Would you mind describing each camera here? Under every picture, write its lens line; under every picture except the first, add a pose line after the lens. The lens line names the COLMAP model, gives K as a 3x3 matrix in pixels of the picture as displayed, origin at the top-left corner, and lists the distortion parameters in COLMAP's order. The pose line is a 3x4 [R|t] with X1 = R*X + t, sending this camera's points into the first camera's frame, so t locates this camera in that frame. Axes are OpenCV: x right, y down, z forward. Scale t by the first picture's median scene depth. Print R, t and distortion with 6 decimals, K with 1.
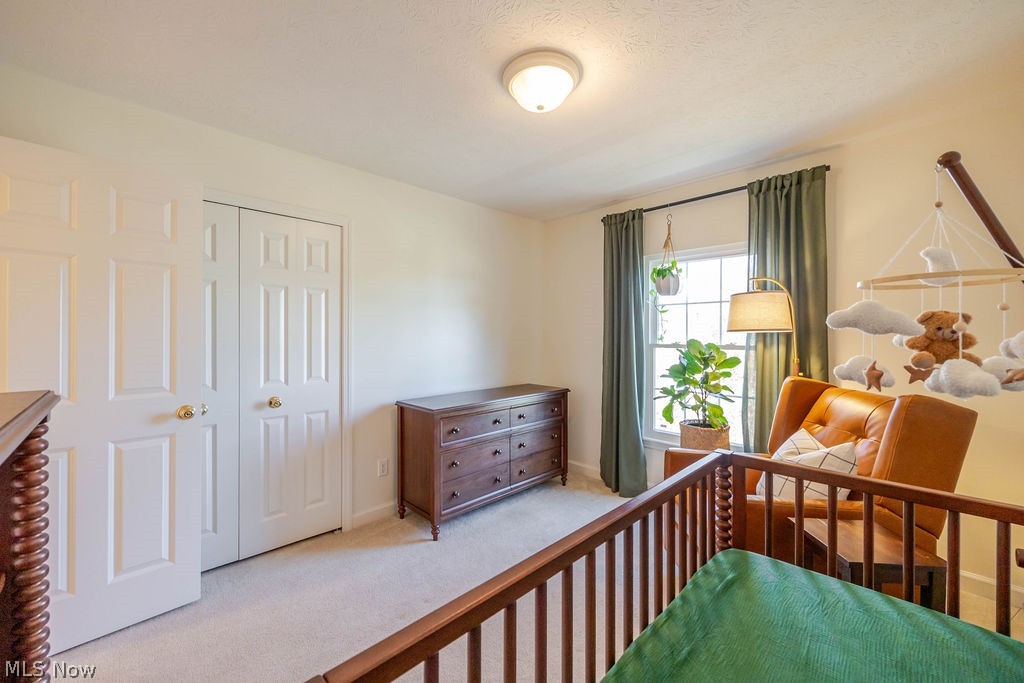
lens RADIAL K [[403.4, 0, 512.5], [0, 403.4, 339.7], [0, 0, 1]] dist [0.000698, -0.000110]
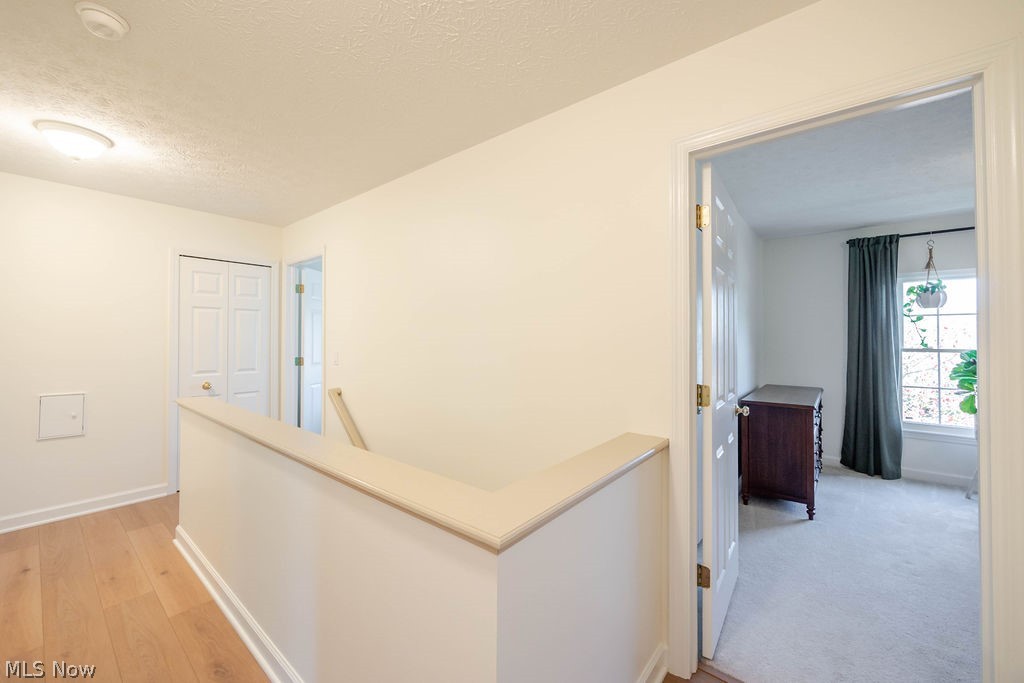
lens RADIAL K [[403.4, 0, 510.3], [0, 403.4, 335.4], [0, 0, 1]] dist [0.000698, -0.000110]
pose [[0.995036, -0.004951, 0.099396, -0.930541], [0.006638, 0.999839, -0.016643, -0.015172], [-0.099298, 0.017220, 0.994909, -0.062817]]
